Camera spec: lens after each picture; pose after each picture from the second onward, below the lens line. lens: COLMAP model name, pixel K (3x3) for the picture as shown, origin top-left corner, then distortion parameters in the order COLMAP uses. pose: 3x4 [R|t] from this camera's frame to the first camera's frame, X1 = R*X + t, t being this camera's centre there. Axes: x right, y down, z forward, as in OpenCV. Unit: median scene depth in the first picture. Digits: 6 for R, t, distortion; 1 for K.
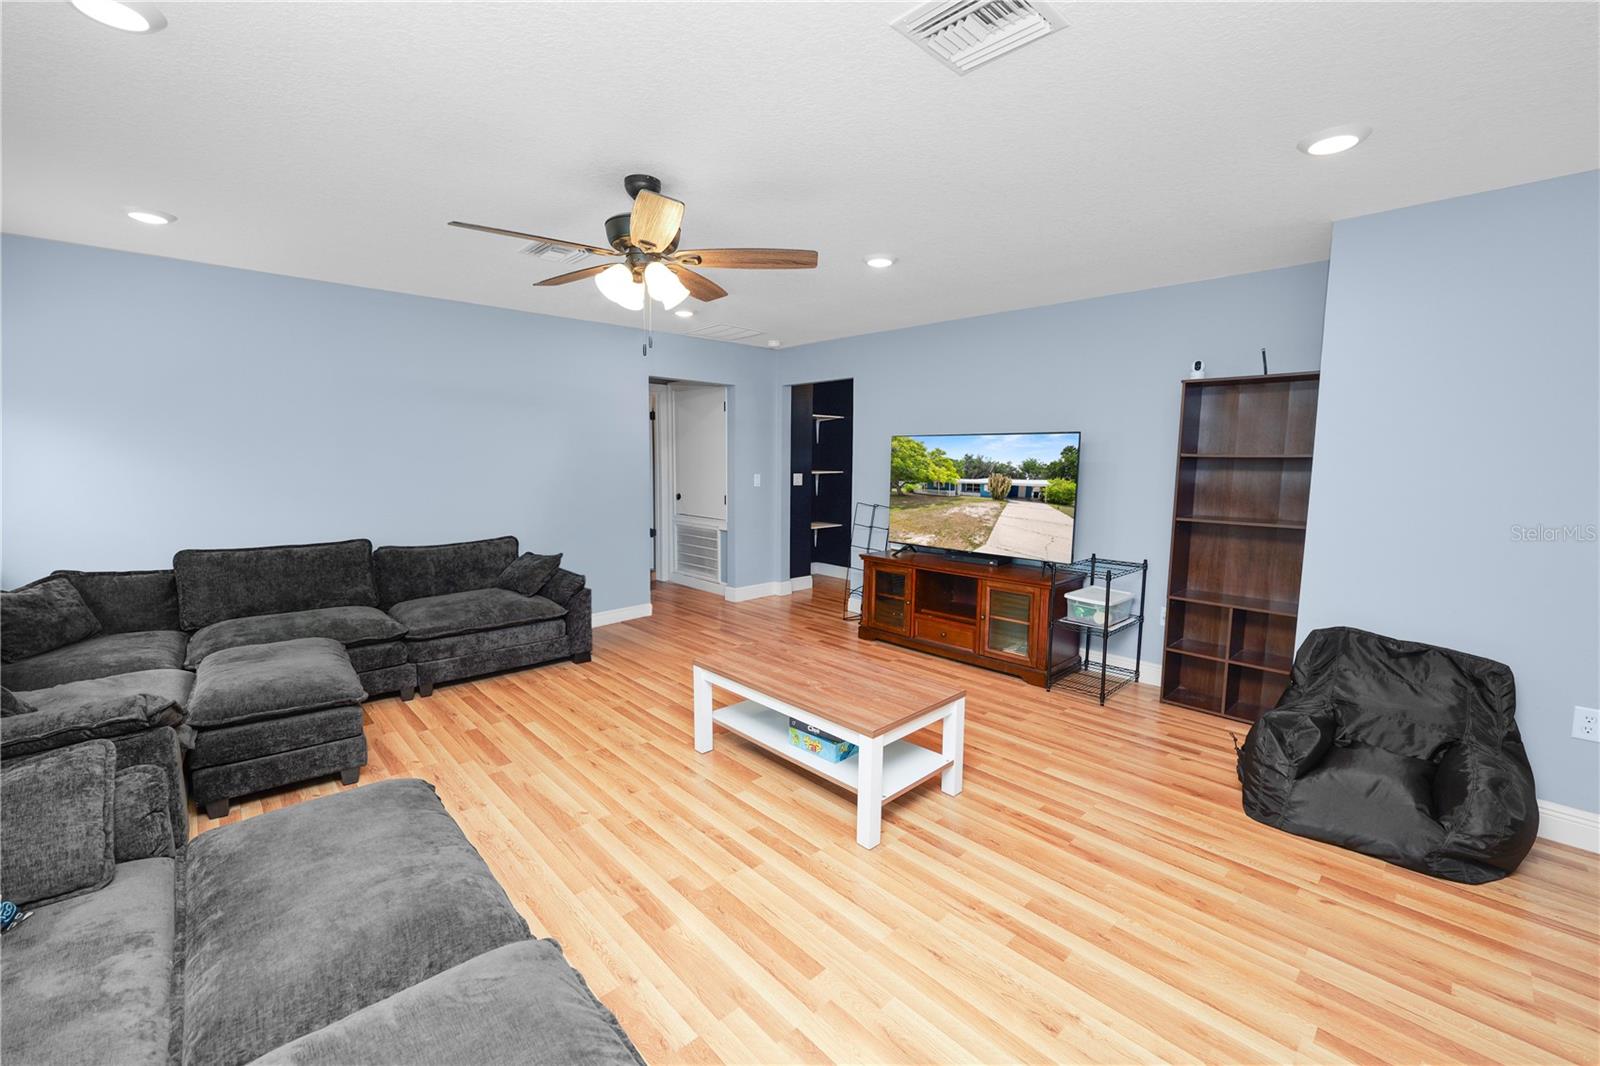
lens RADIAL K [[649.8, 0, 801.6], [0, 649.8, 530.7], [0, 0, 1]] dist [-0.002990, -0.000867]
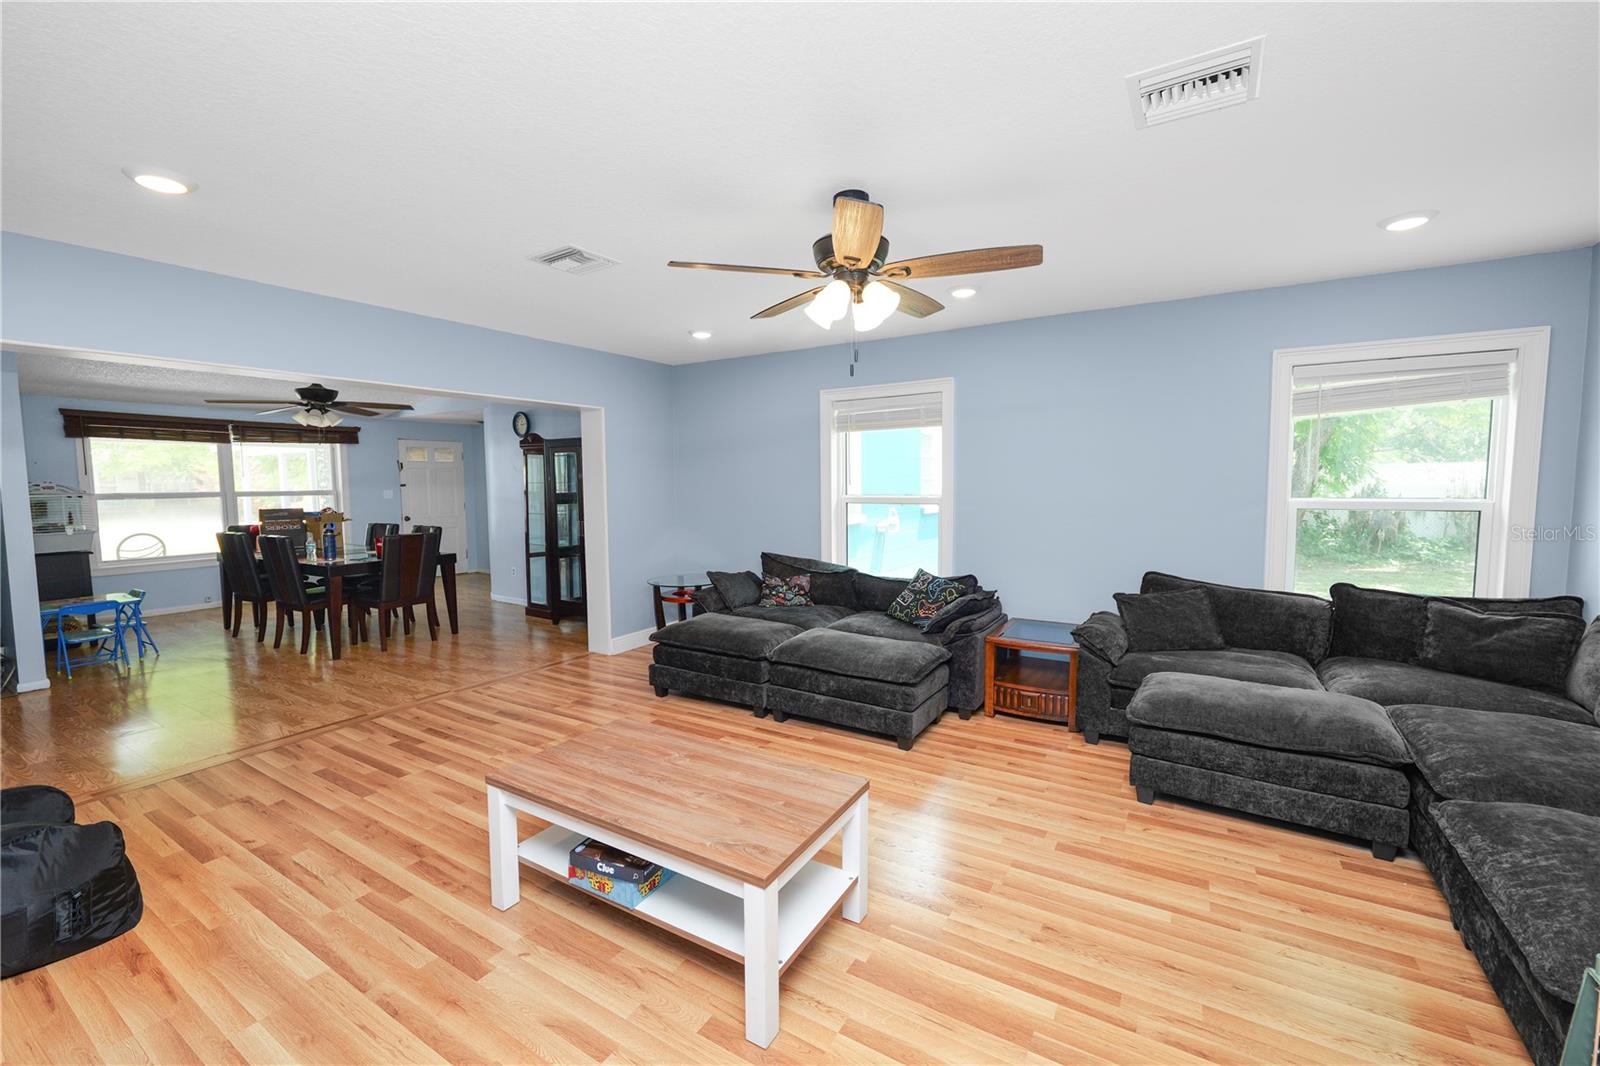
lens RADIAL K [[645.4, 0, 784.2], [0, 645.4, 530.1], [0, 0, 1]] dist [-0.010652, -0.000138]
pose [[-0.969604, 0.020854, -0.243789, 0.052773], [-0.024964, 0.982730, 0.183354, -0.124825], [0.243403, 0.183867, -0.952338, 1.098653]]
